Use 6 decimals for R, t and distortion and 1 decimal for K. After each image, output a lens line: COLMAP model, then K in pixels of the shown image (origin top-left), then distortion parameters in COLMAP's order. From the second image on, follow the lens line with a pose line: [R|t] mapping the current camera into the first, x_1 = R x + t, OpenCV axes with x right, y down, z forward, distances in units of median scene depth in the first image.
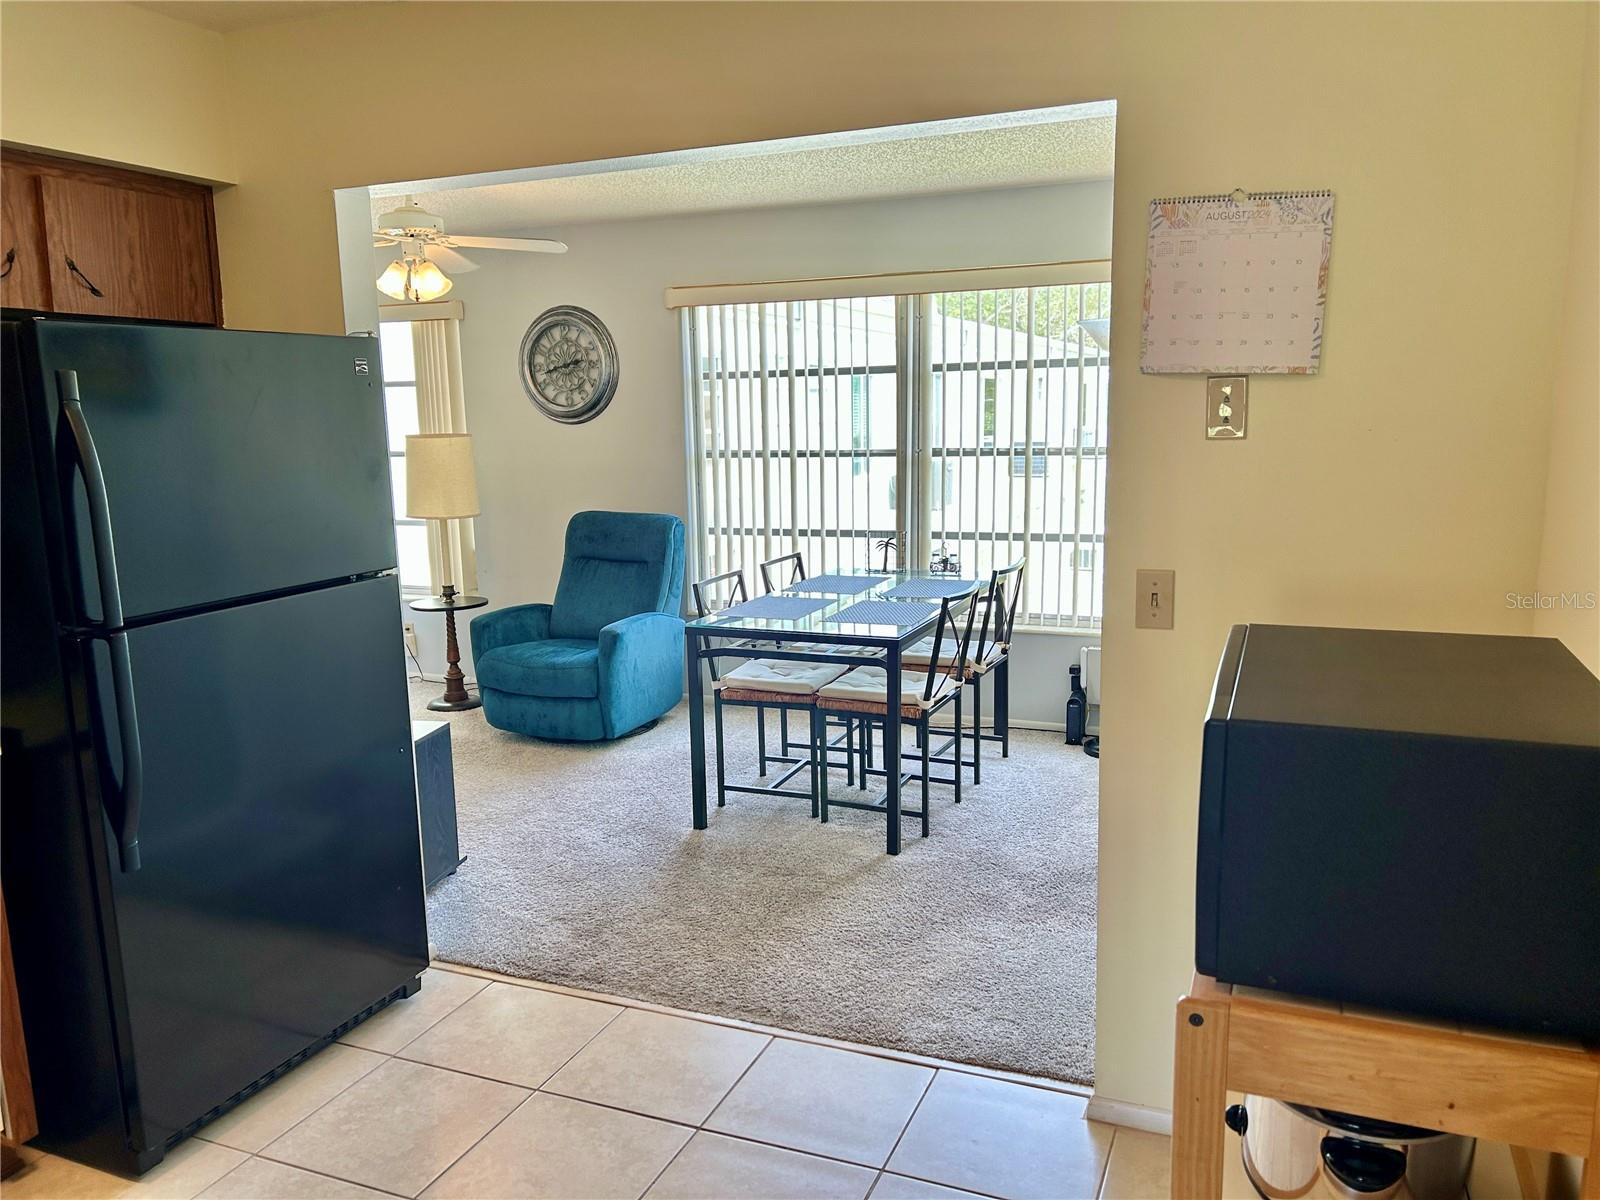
lens RADIAL K [[1183.7, 0, 814.8], [0, 1183.7, 627.5], [0, 0, 1]] dist [0.027546, -0.056326]
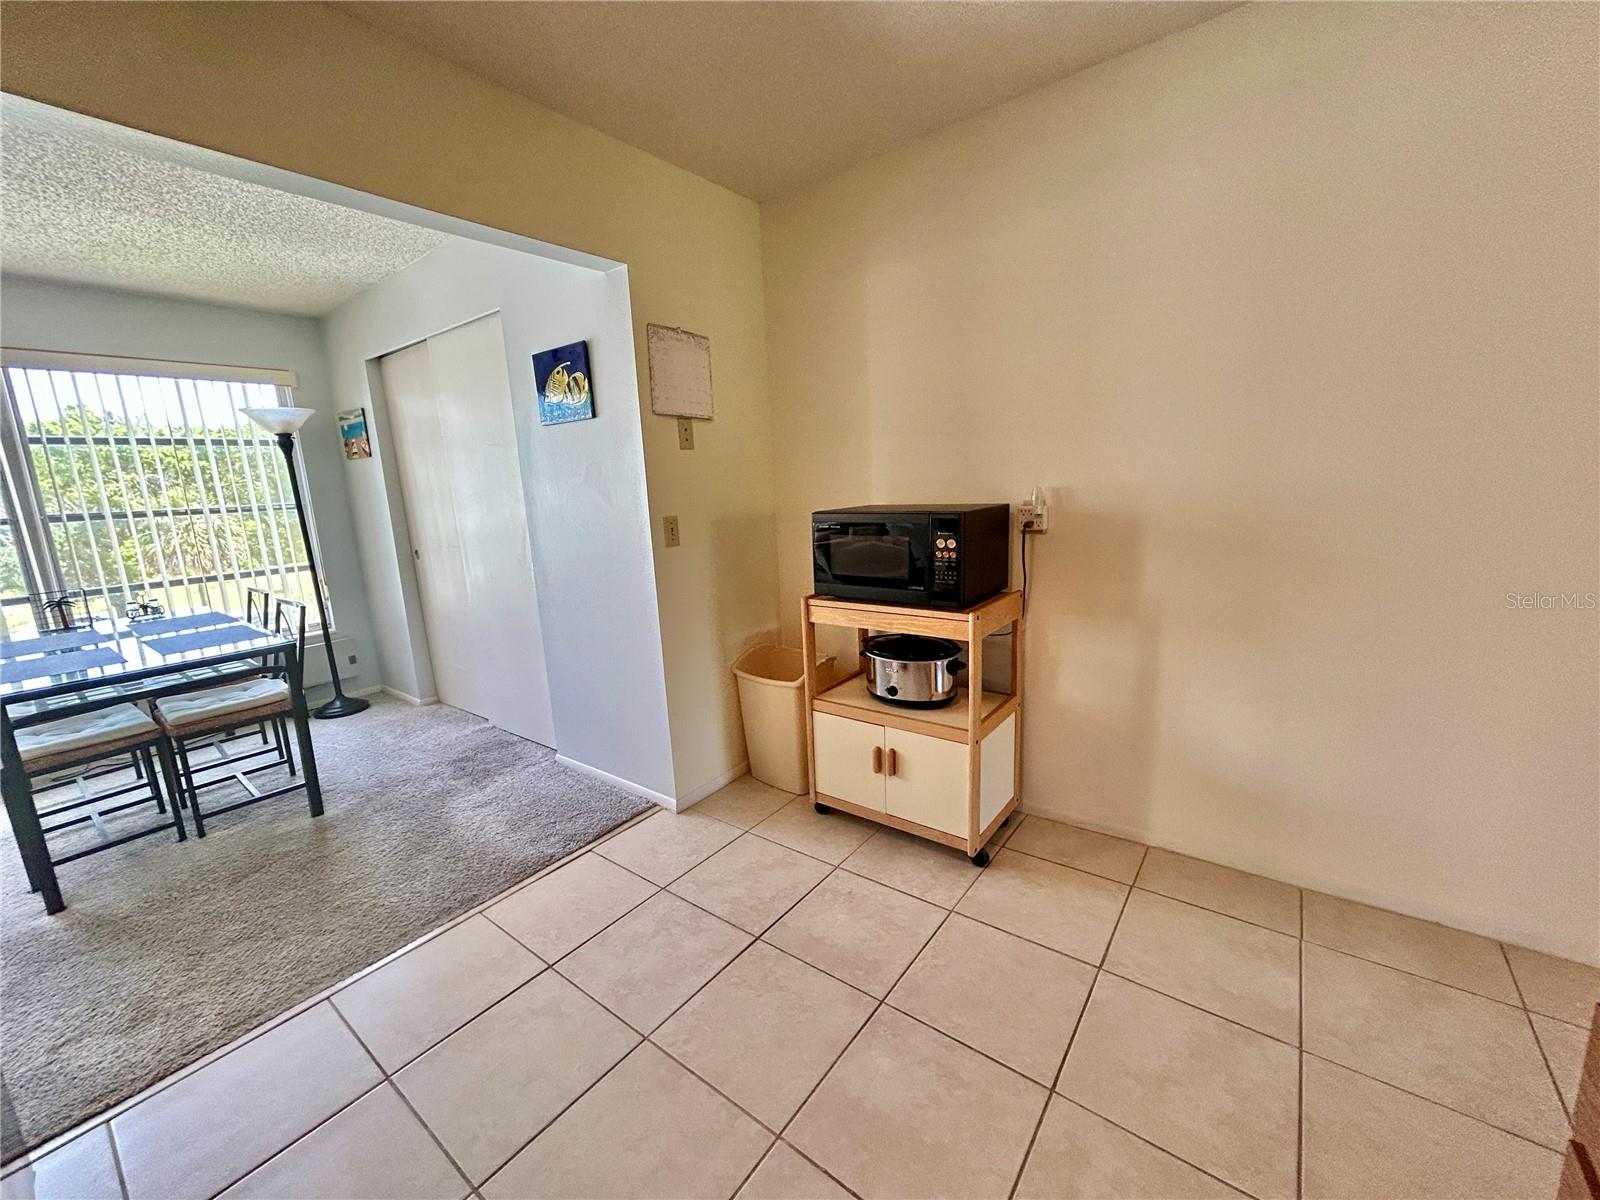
lens RADIAL K [[642.2, 0, 796.0], [0, 642.2, 603.8], [0, 0, 1]] dist [-0.002358, -0.000067]
pose [[0.266839, -0.181135, 0.946566, -0.354701], [0.220224, 0.967652, 0.123088, 0.003899], [-0.938242, 0.175612, 0.298098, 0.262922]]
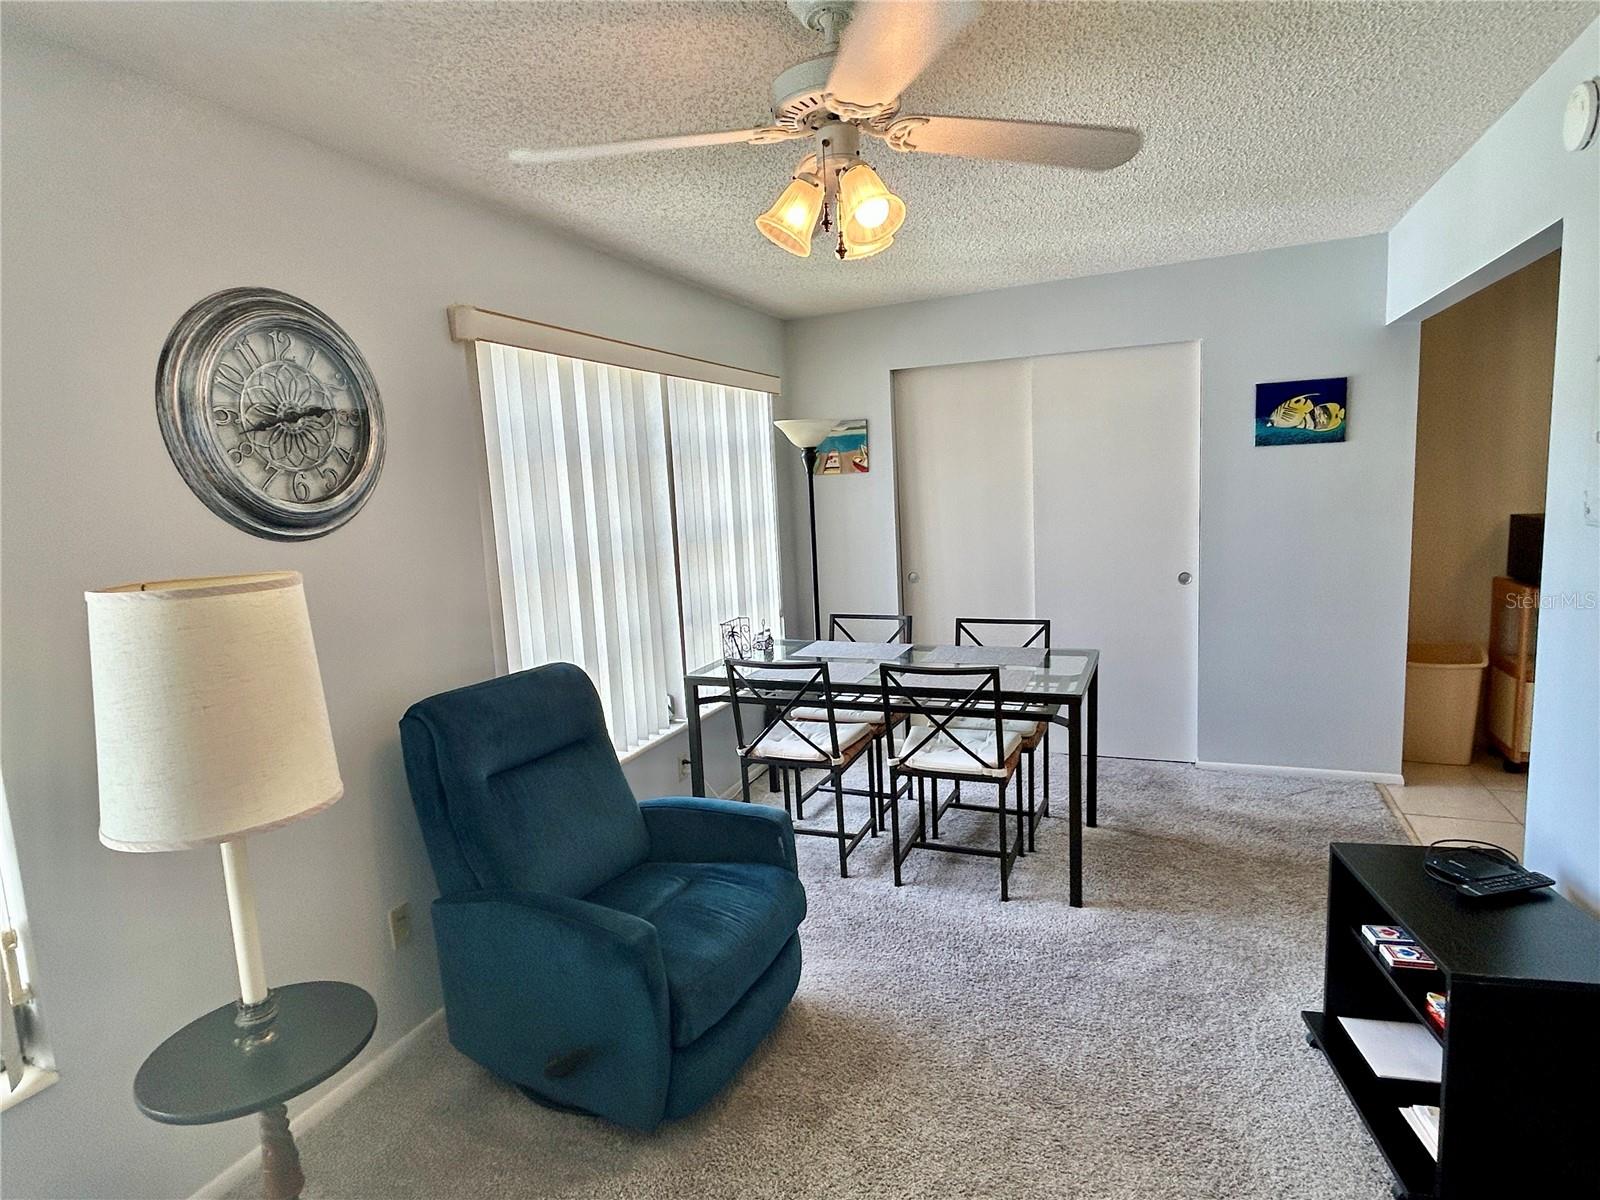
lens RADIAL K [[881.2, 0, 787.4], [0, 881.2, 599.2], [0, 0, 1]] dist [-0.010342, 0.007239]
pose [[0.014297, -0.110098, 0.993818, -0.744141], [0.232658, 0.967006, 0.103781, -0.187886], [-0.972454, 0.229736, 0.039441, 1.098463]]
